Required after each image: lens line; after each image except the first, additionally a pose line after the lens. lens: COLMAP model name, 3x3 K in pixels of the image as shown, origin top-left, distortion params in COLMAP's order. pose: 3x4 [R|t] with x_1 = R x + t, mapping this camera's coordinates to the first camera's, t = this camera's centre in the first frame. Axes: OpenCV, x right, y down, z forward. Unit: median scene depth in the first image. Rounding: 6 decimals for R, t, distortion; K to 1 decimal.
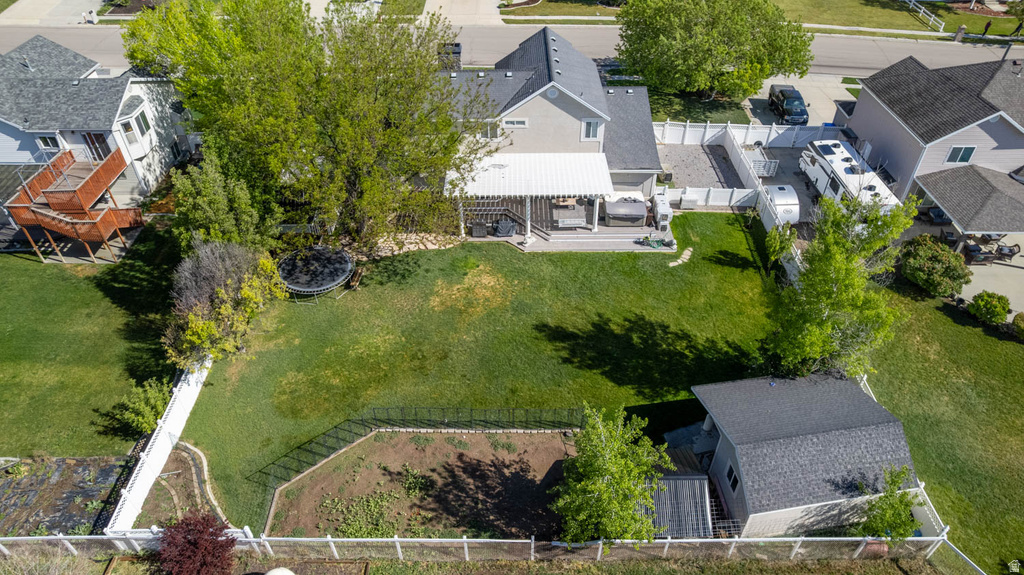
lens RADIAL K [[657.1, 0, 513.7], [0, 657.1, 291.0], [0, 0, 1]] dist [-0.073495, 0.065653]
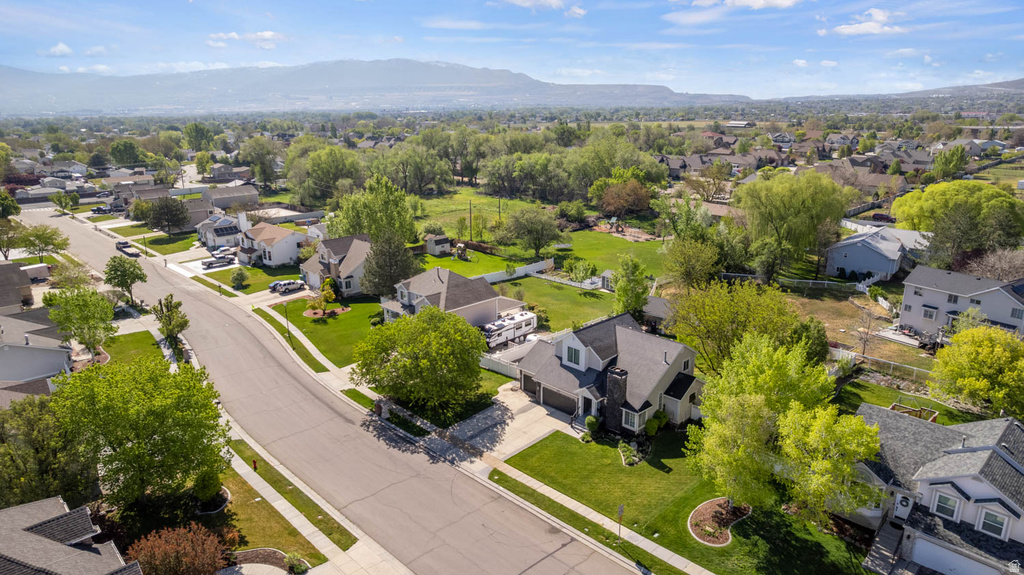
lens RADIAL K [[657.1, 0, 513.7], [0, 657.1, 291.0], [0, 0, 1]] dist [-0.073495, 0.065653]
pose [[-0.691696, -0.197056, 0.694784, -1.005252], [0.475646, 0.599619, 0.643597, -1.696692], [-0.543431, 0.775645, -0.321025, 1.681342]]
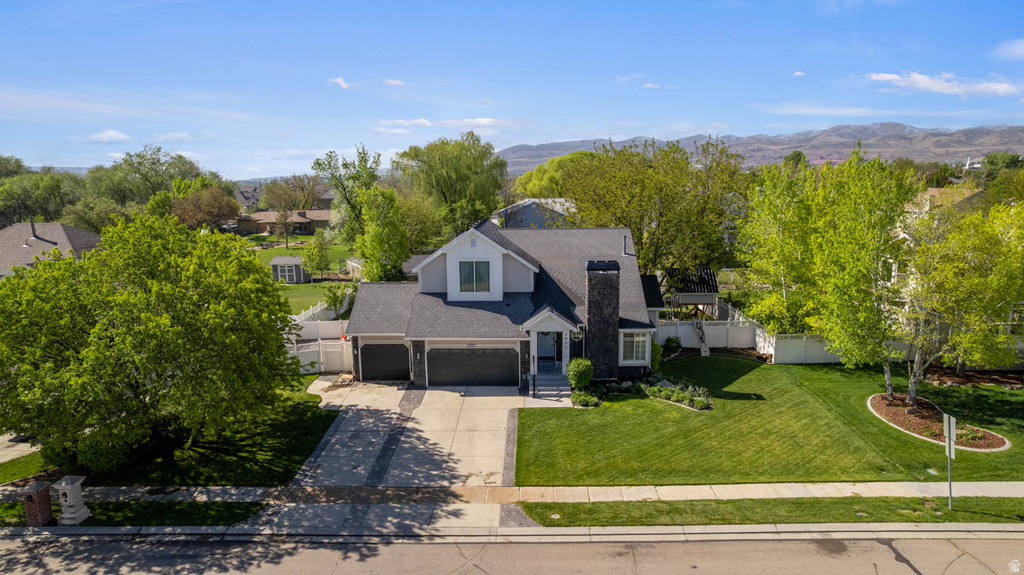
lens RADIAL K [[657.1, 0, 513.7], [0, 657.1, 291.0], [0, 0, 1]] dist [-0.073495, 0.065653]
pose [[-0.999195, 0.007712, 0.039377, -0.033724], [0.035228, 0.638424, 0.768879, -1.091993], [-0.019210, 0.769647, -0.638181, 1.770108]]
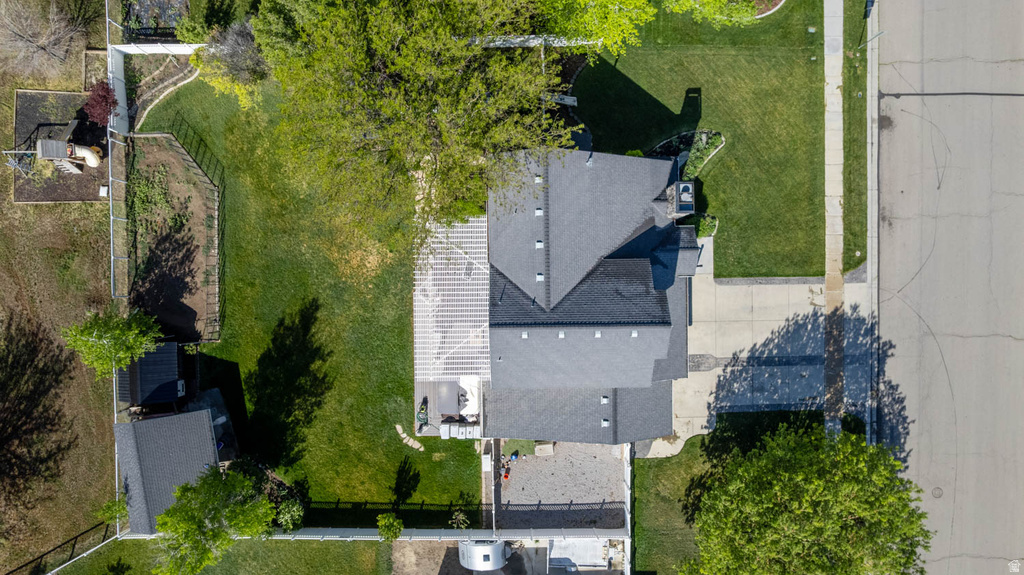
lens RADIAL K [[657.1, 0, 513.7], [0, 657.1, 291.0], [0, 0, 1]] dist [-0.073495, 0.065653]
pose [[0.002798, 0.999872, 0.015728, -0.004363], [-0.648617, -0.010156, 0.761047, -0.975563], [0.761110, -0.012331, 0.648506, 0.420299]]
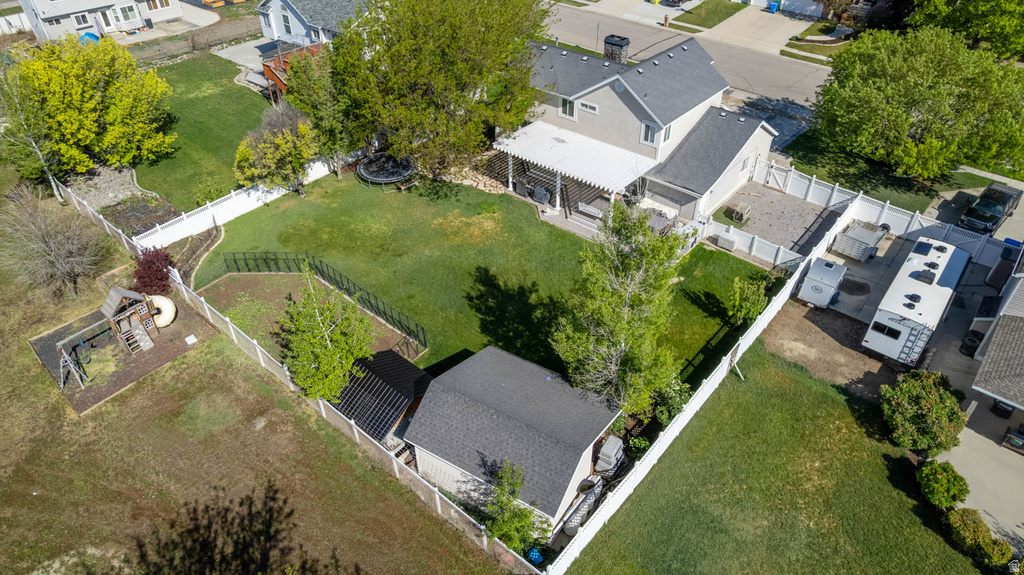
lens RADIAL K [[657.1, 0, 513.7], [0, 657.1, 291.0], [0, 0, 1]] dist [-0.073495, 0.065653]
pose [[0.759046, 0.404213, -0.510354, 0.575250], [-0.419874, 0.903034, 0.090749, -0.031391], [0.497549, 0.145402, 0.855163, 0.071000]]
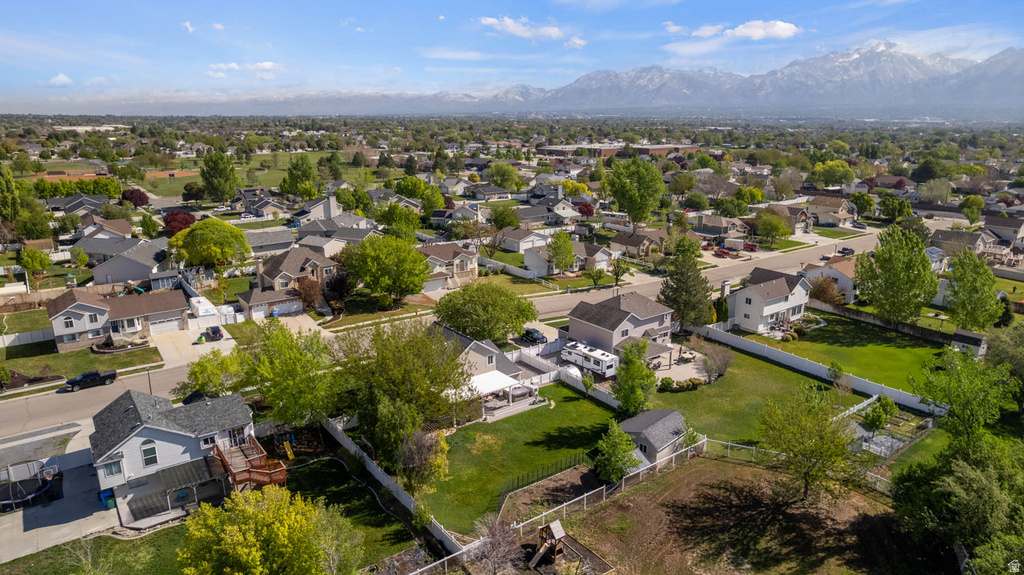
lens RADIAL K [[657.1, 0, 513.7], [0, 657.1, 291.0], [0, 0, 1]] dist [-0.073495, 0.065653]
pose [[0.797713, -0.159219, 0.581638, -0.986495], [0.389244, 0.872629, -0.294970, 0.199357], [-0.460590, 0.461701, 0.758083, -0.689356]]
